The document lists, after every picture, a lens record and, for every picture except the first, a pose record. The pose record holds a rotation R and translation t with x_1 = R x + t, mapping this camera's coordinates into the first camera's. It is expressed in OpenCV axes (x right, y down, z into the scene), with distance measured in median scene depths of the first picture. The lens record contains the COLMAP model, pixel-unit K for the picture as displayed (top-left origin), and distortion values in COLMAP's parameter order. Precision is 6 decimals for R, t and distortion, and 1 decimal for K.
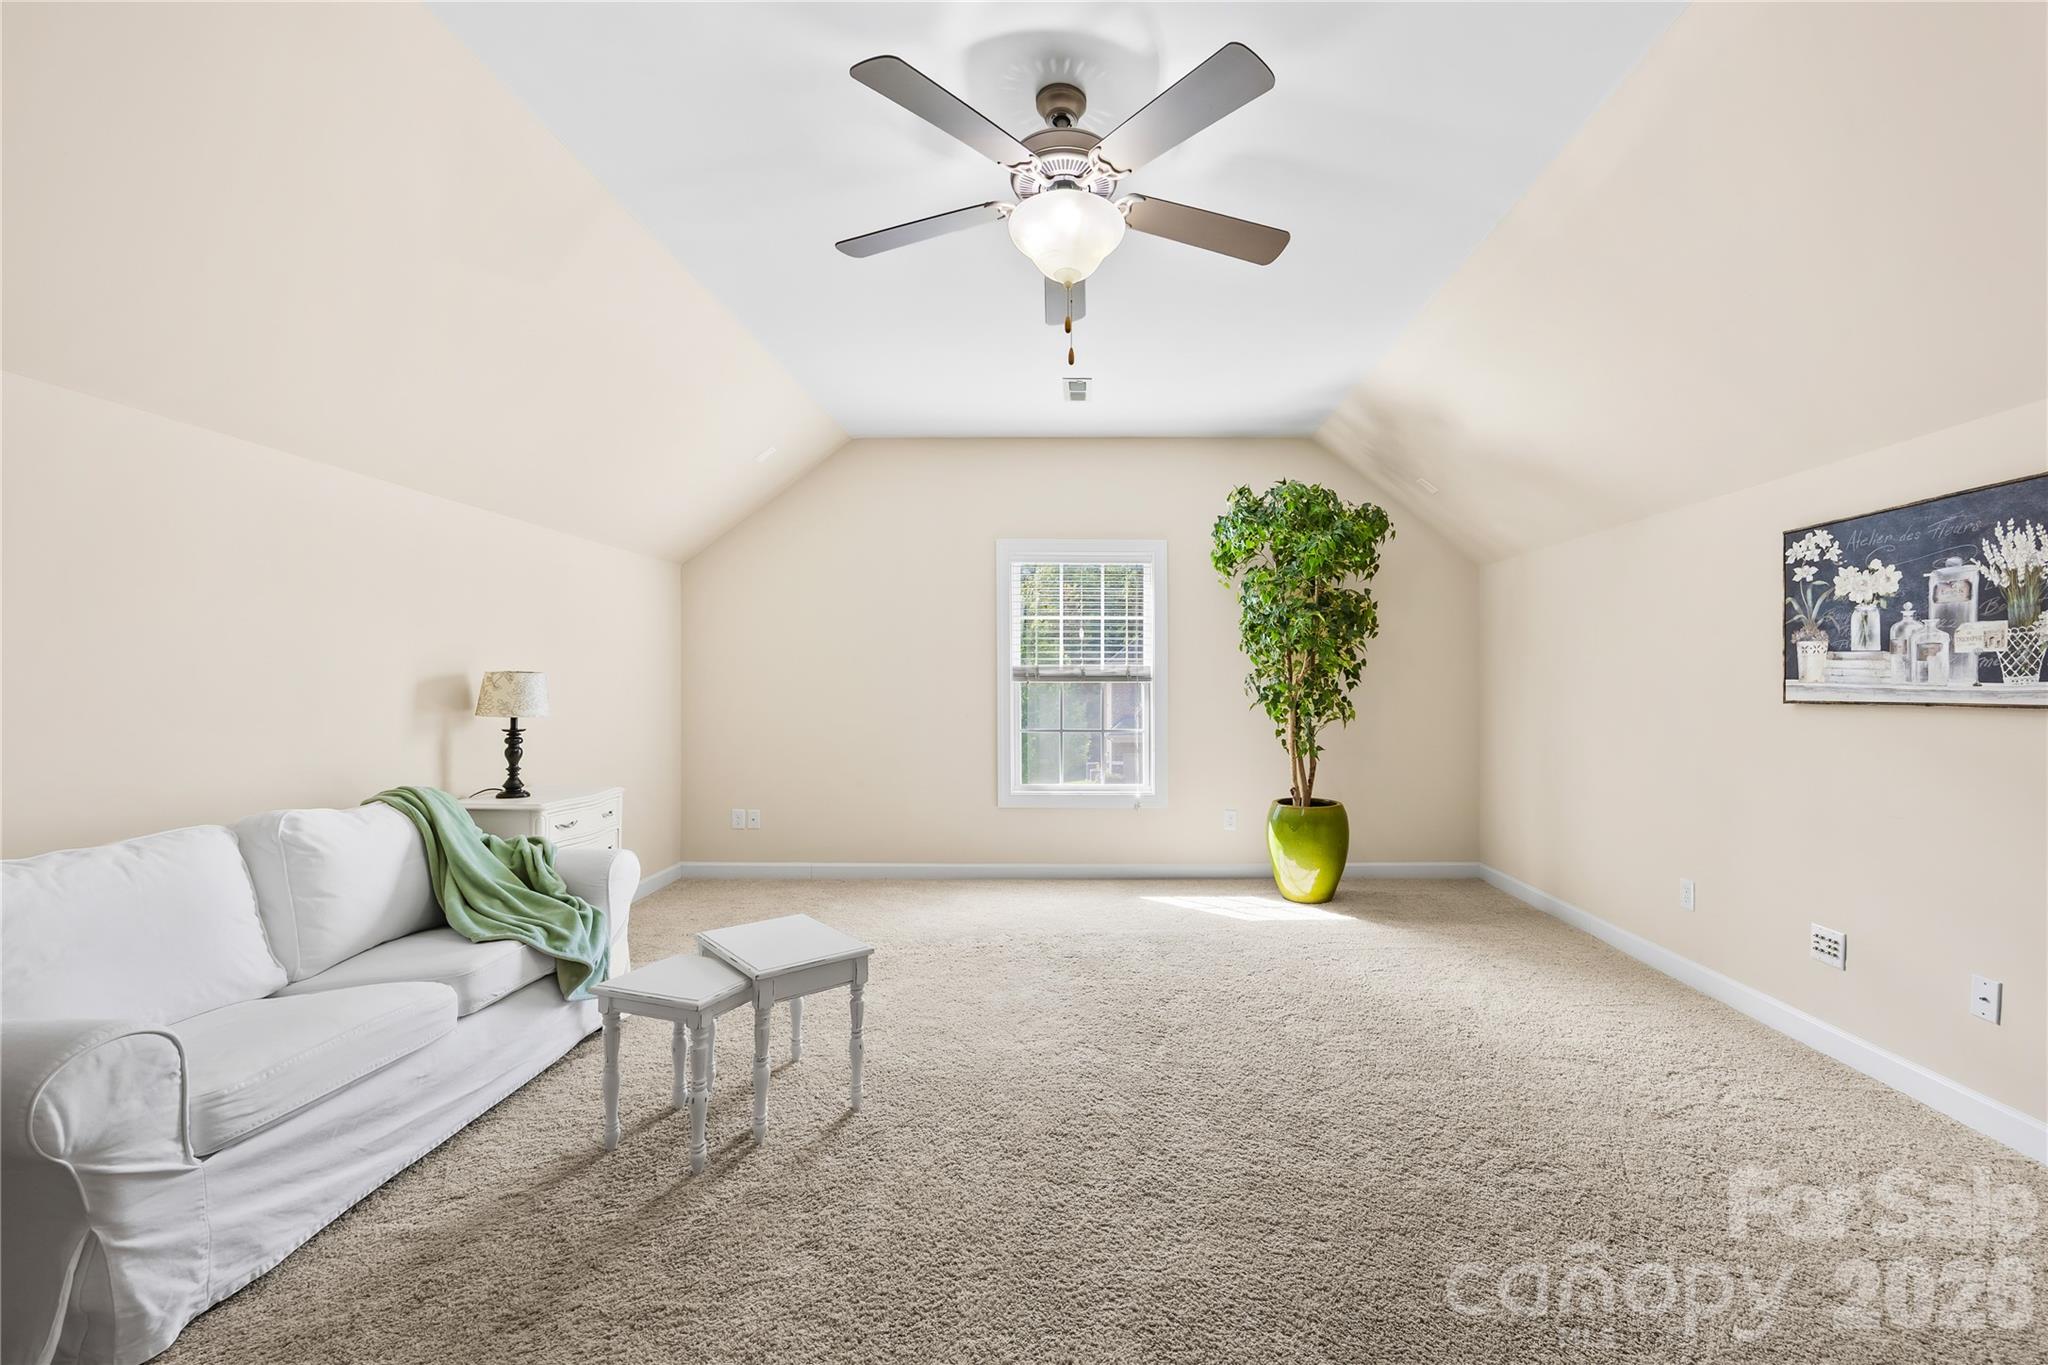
lens RADIAL K [[794.1, 0, 1024.3], [0, 794.1, 683.3], [0, 0, 1]] dist [0.001513, 0.000639]
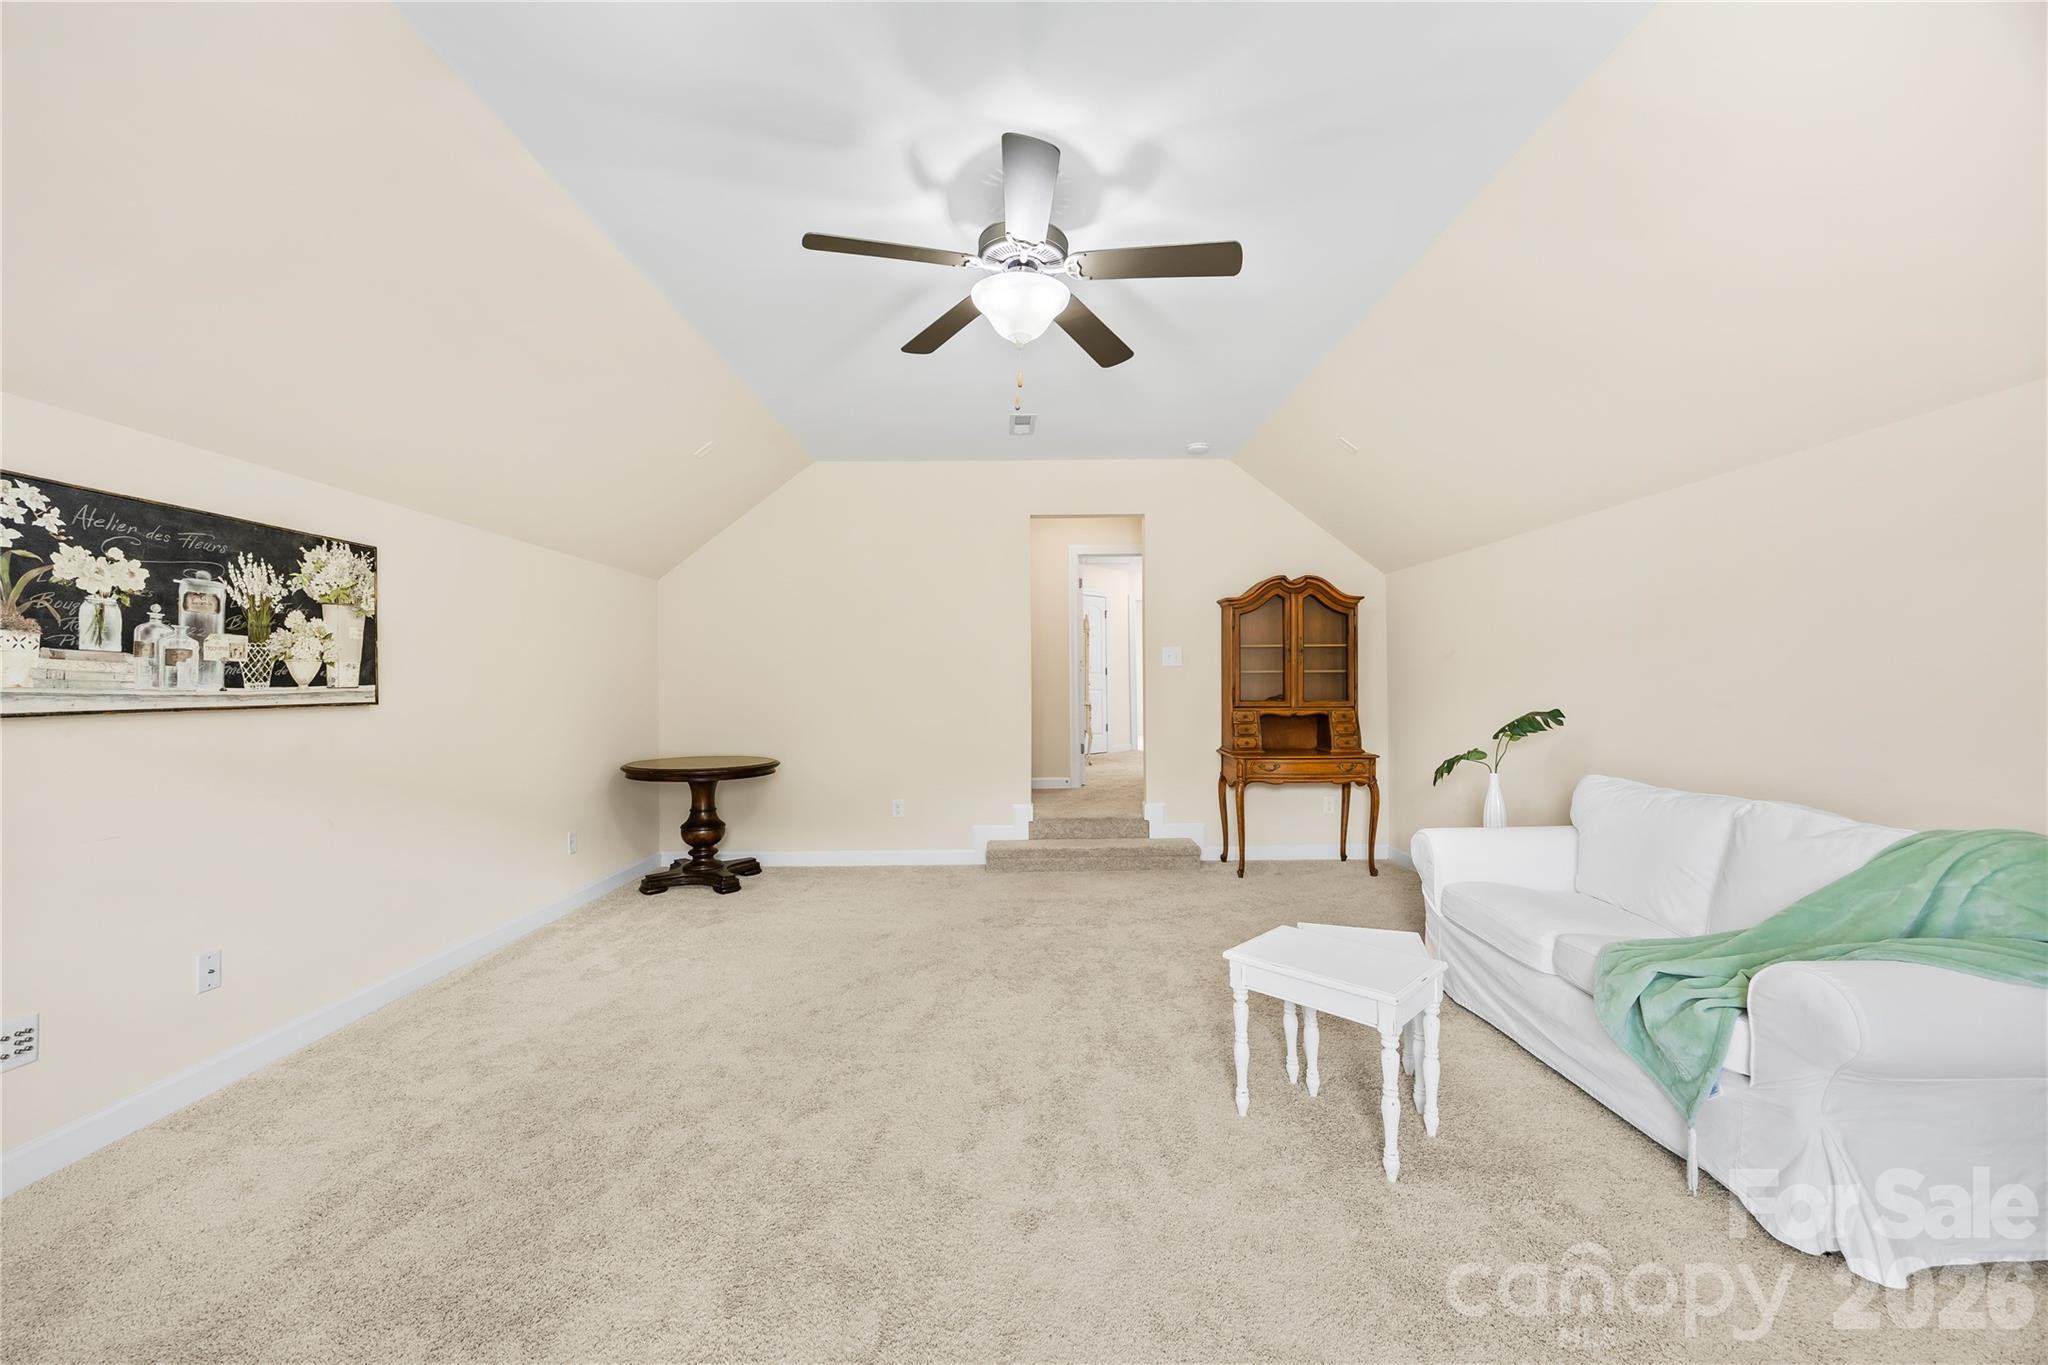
lens RADIAL K [[794.1, 0, 1022.0], [0, 794.1, 682.7], [0, 0, 1]] dist [0.001513, 0.000639]
pose [[-0.996494, 0.004433, -0.083550, 0.150223], [0.004918, 0.999972, -0.005596, 0.003631], [0.083523, -0.005987, -0.996488, 2.080625]]
